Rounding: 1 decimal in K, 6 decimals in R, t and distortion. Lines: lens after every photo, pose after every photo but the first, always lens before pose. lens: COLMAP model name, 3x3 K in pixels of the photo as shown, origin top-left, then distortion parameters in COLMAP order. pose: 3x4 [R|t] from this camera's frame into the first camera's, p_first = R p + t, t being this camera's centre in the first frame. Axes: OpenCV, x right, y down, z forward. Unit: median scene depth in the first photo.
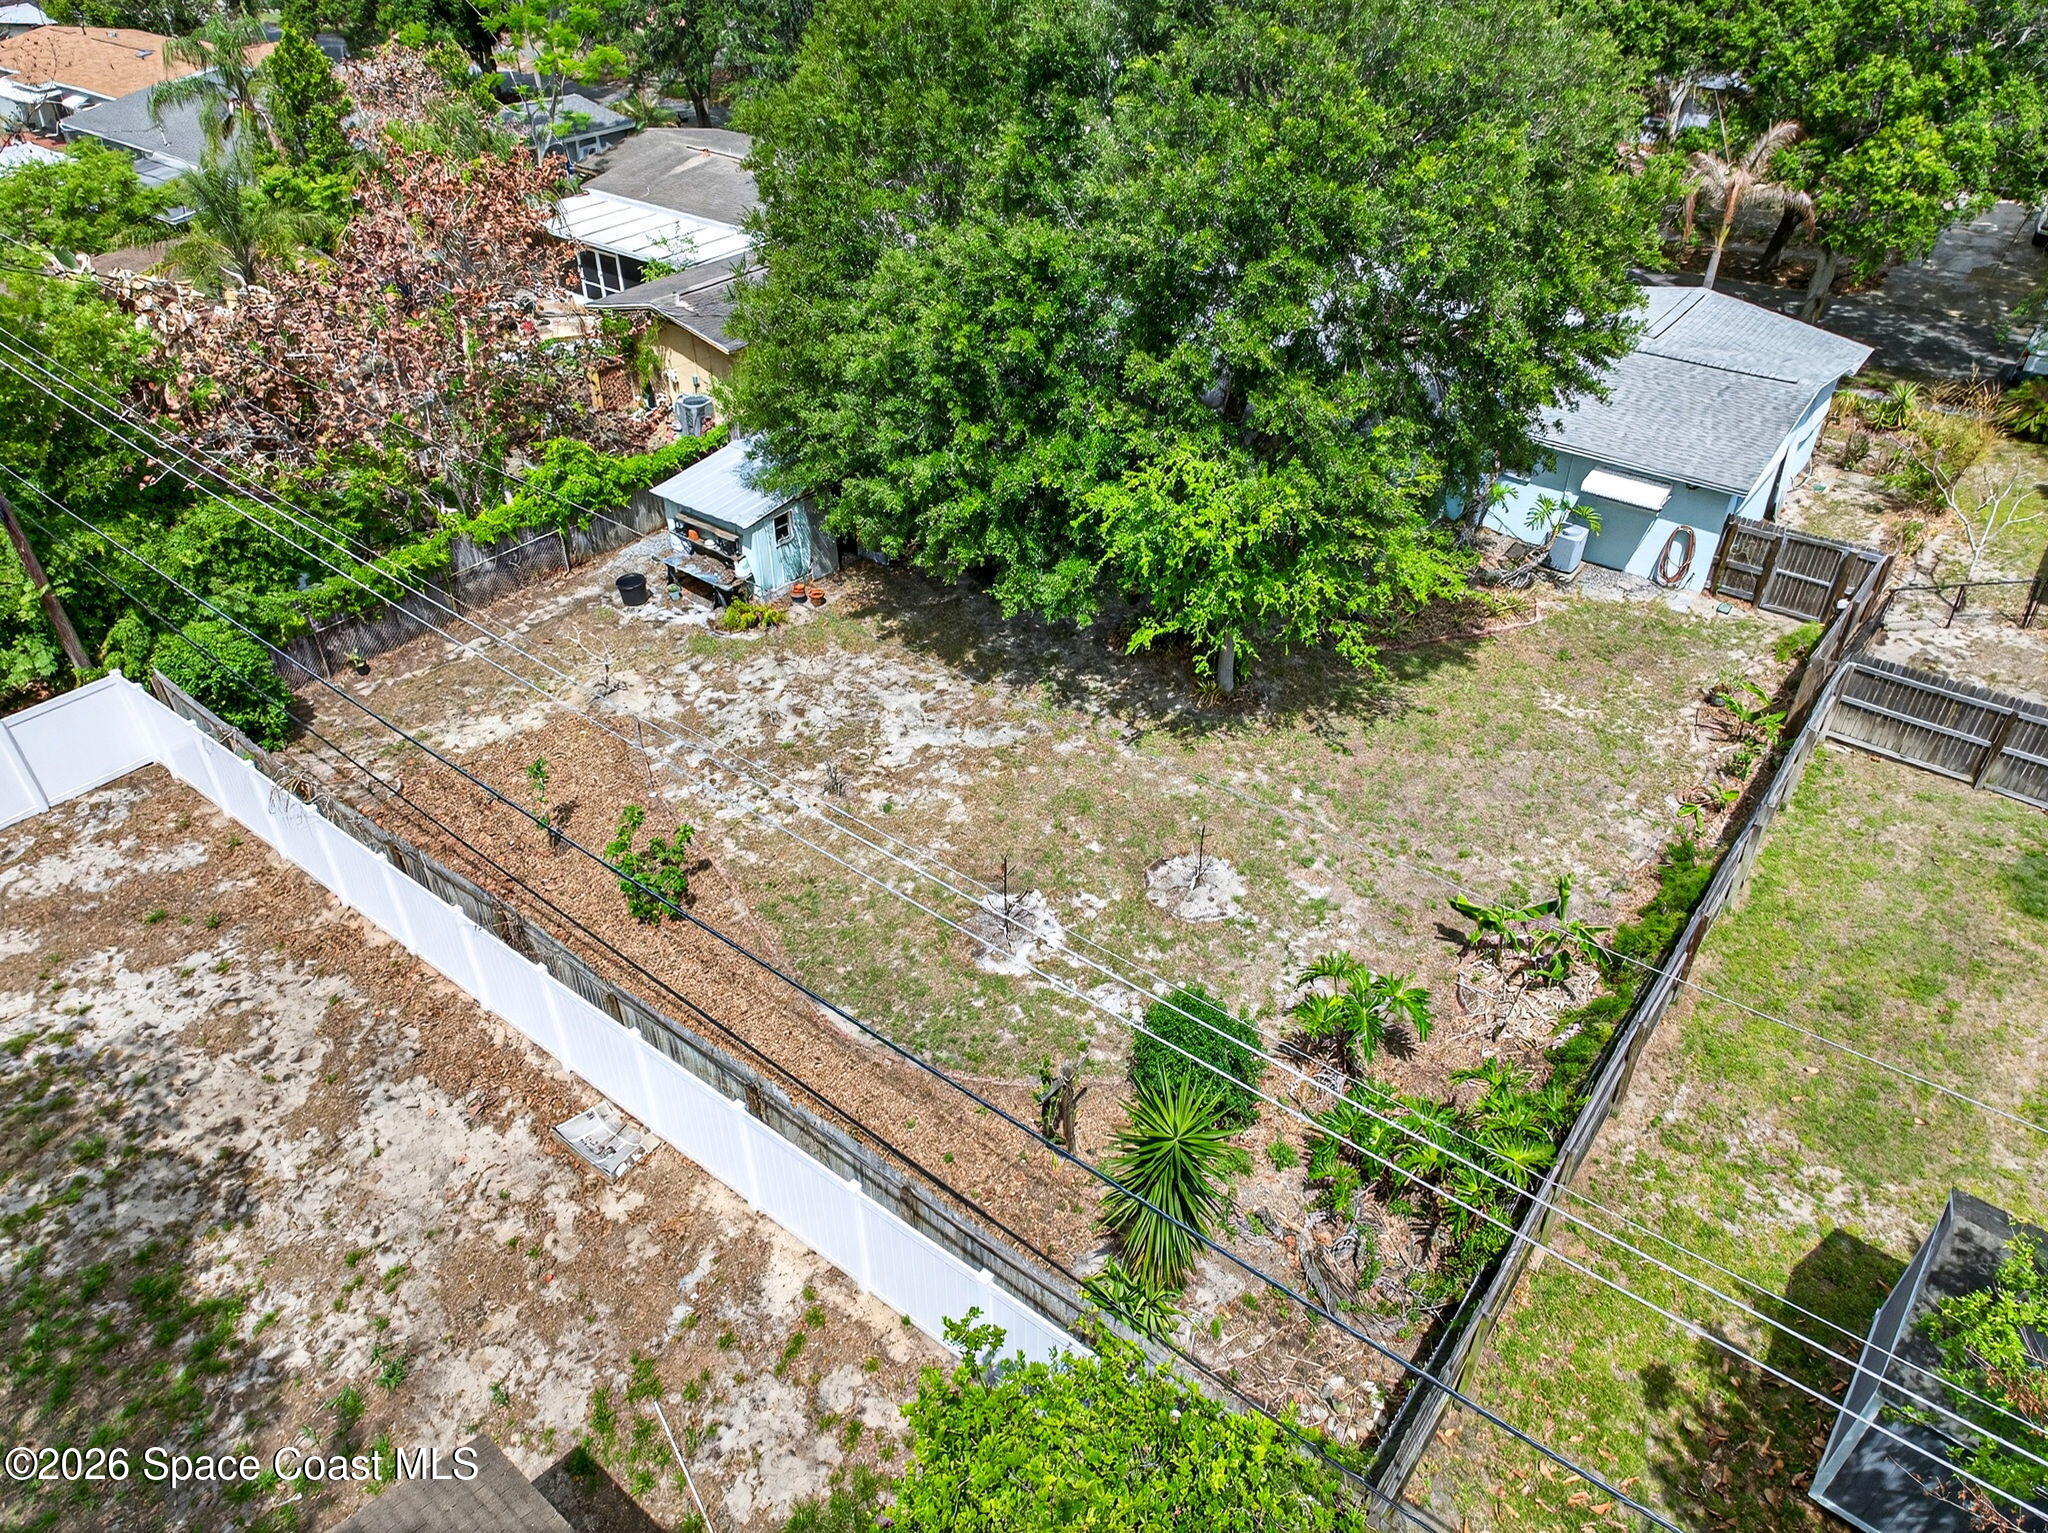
lens RADIAL K [[1395.0, 0, 1031.9], [0, 1395.0, 765.3], [0, 0, 1]] dist [-0.002904, 0.027894]
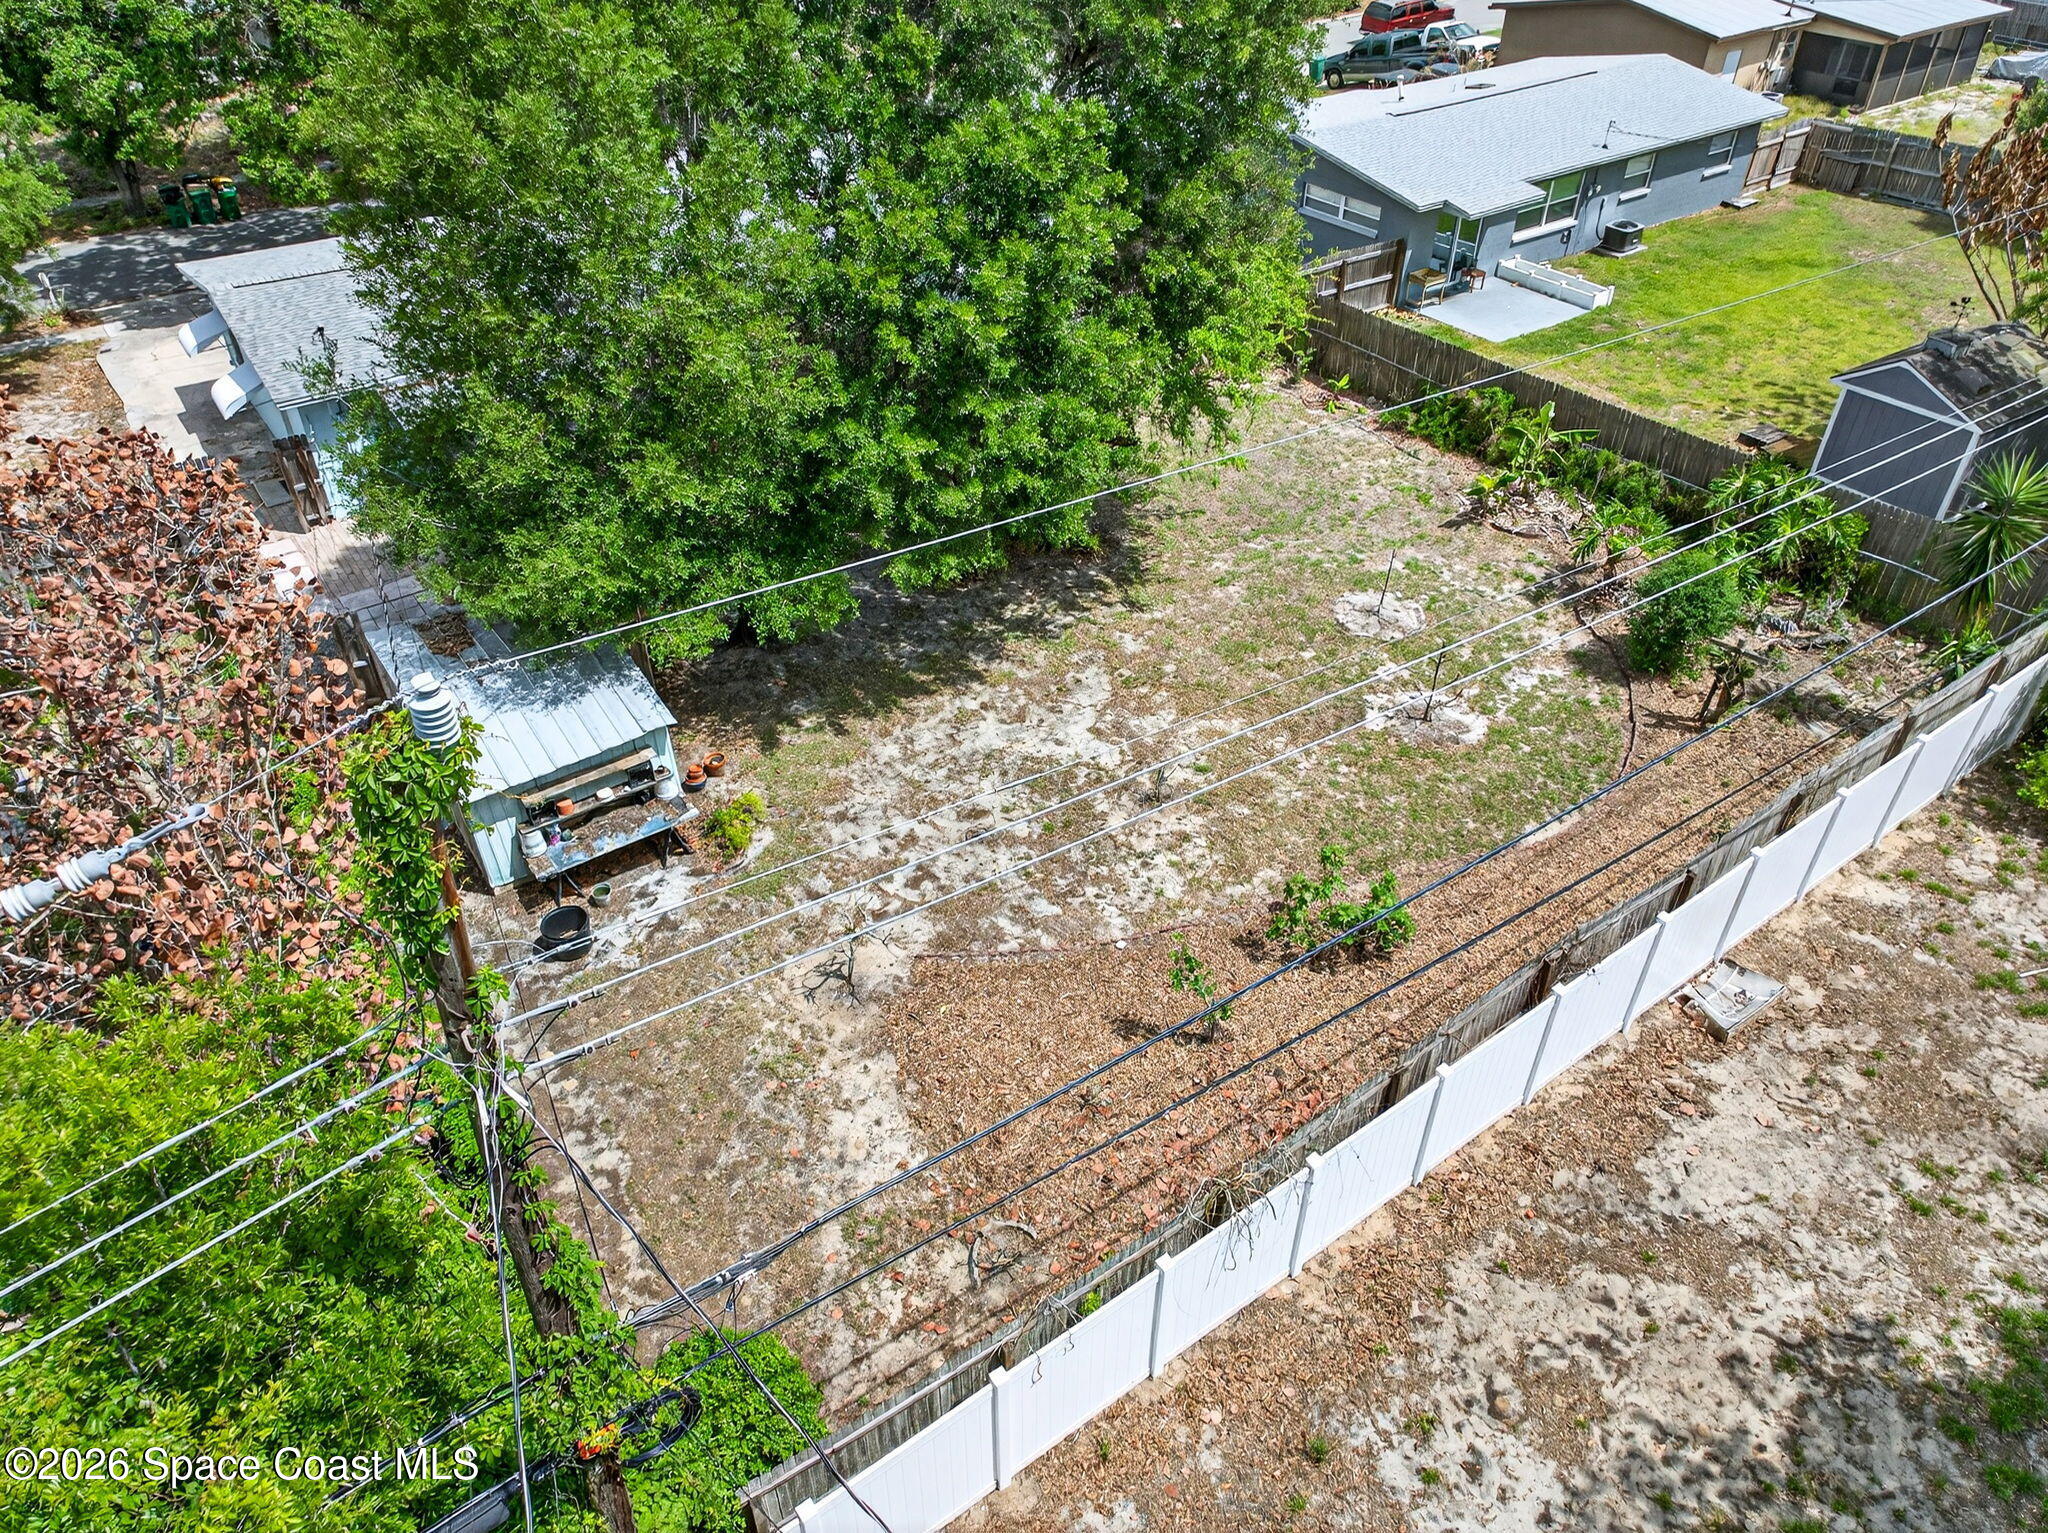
lens RADIAL K [[1395.0, 0, 1031.9], [0, 1395.0, 765.3], [0, 0, 1]] dist [-0.002904, 0.027894]
pose [[0.278448, -0.590814, 0.757235, -1.035789], [0.568377, 0.736905, 0.365950, -0.460817], [-0.774219, 0.328497, 0.540995, 0.764930]]
